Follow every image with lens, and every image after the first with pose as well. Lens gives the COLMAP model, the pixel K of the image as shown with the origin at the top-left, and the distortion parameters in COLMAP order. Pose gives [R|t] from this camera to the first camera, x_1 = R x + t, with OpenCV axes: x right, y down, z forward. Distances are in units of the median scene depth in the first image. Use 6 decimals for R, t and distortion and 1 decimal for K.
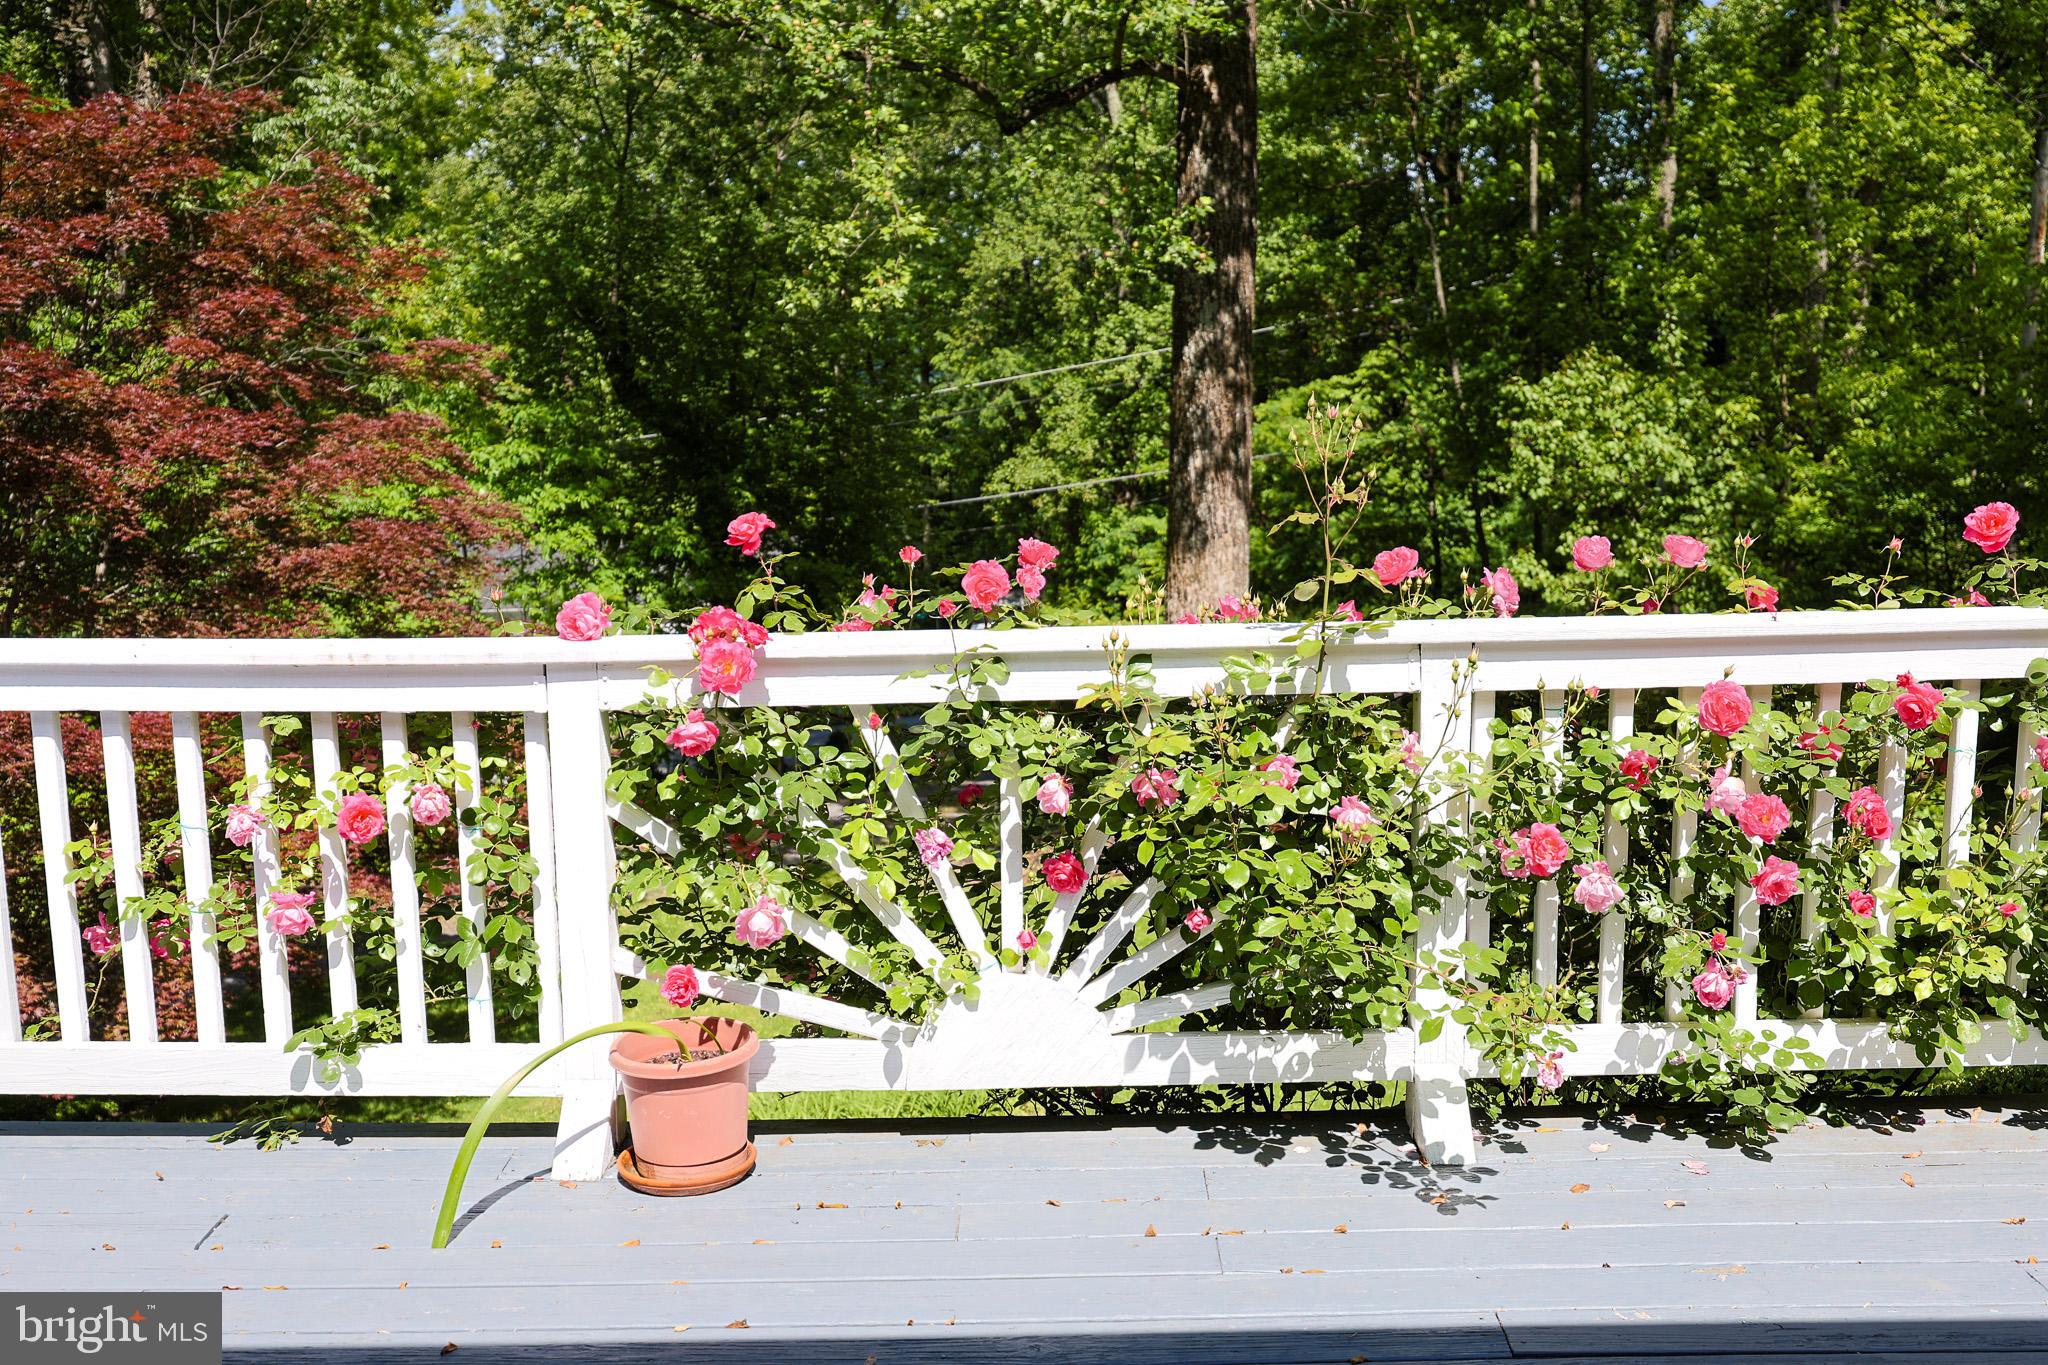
lens RADIAL K [[2075.4, 0, 1082.5], [0, 2075.4, 681.1], [0, 0, 1]] dist [0.005386, 0.001384]
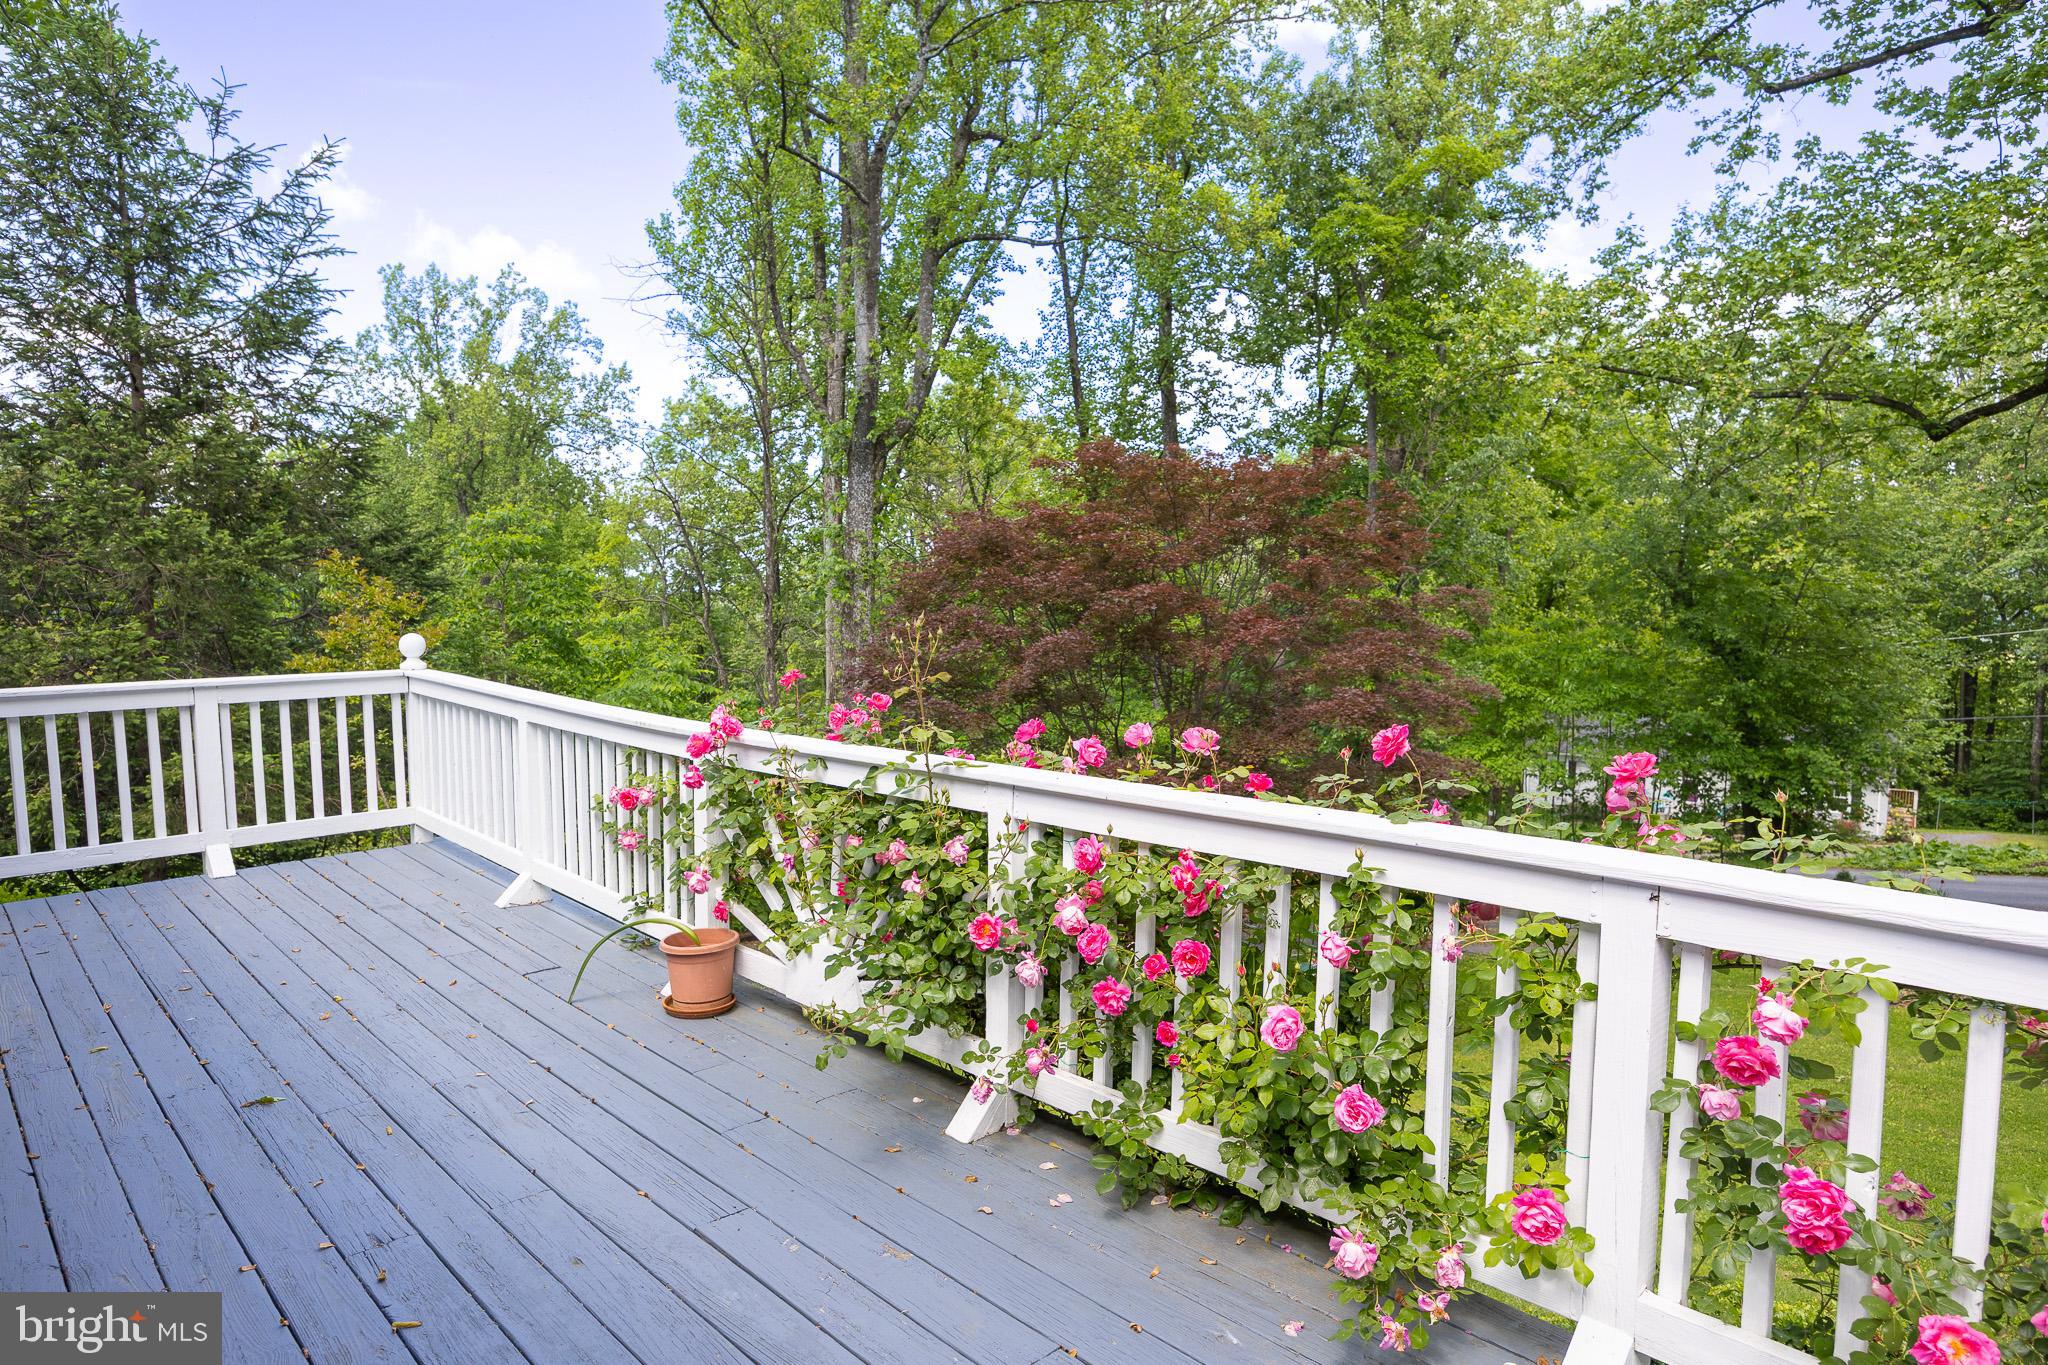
lens RADIAL K [[1210.6, 0, 1024.0], [0, 1210.6, 682.5], [0, 0, 1]] dist [-0.006581, 0.000063]
pose [[0.692663, 0.069443, -0.717910, 0.142745], [-0.130124, 0.991053, -0.029684, -0.011710], [0.709426, 0.113979, 0.695502, 0.072776]]
